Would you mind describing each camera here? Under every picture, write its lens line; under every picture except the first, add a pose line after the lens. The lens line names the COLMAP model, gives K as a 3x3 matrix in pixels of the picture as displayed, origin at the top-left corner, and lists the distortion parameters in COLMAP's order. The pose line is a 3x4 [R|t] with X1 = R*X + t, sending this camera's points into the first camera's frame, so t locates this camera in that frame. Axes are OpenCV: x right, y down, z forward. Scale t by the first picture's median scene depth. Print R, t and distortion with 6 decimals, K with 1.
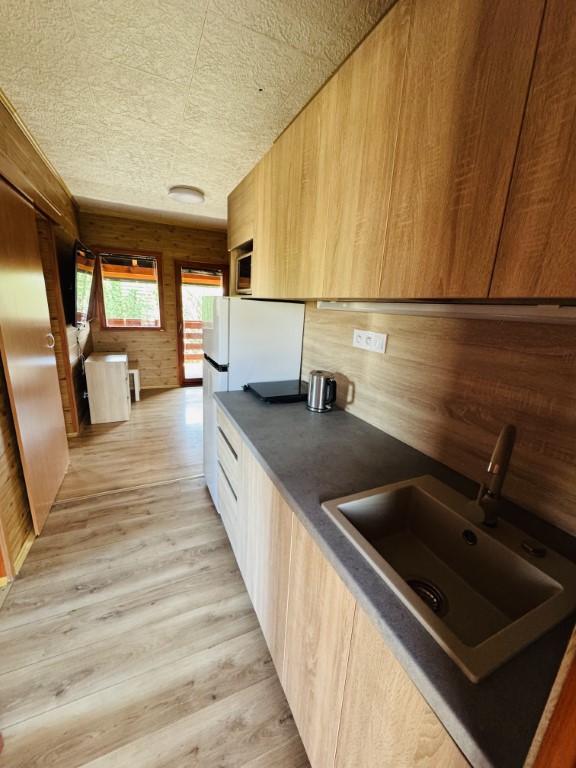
lens RADIAL K [[306.2, 0, 288.0], [0, 306.2, 384.0], [0, 0, 1]] dist [-0.003446, 0.000614]
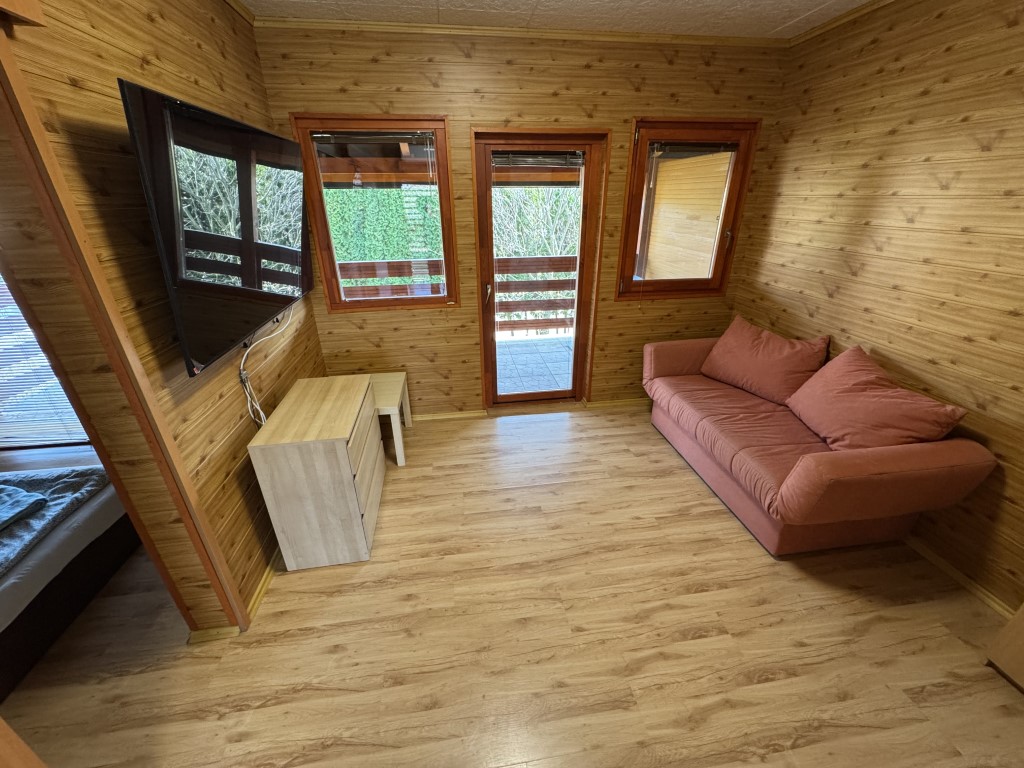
lens RADIAL K [[408.2, 0, 512.0], [0, 408.2, 384.0], [0, 0, 1]] dist [-0.003446, 0.000614]
pose [[0.958533, 0.065060, -0.277455, -0.137310], [-0.016829, 0.984815, 0.172789, -0.154982], [0.284483, -0.160955, 0.945073, 0.402329]]
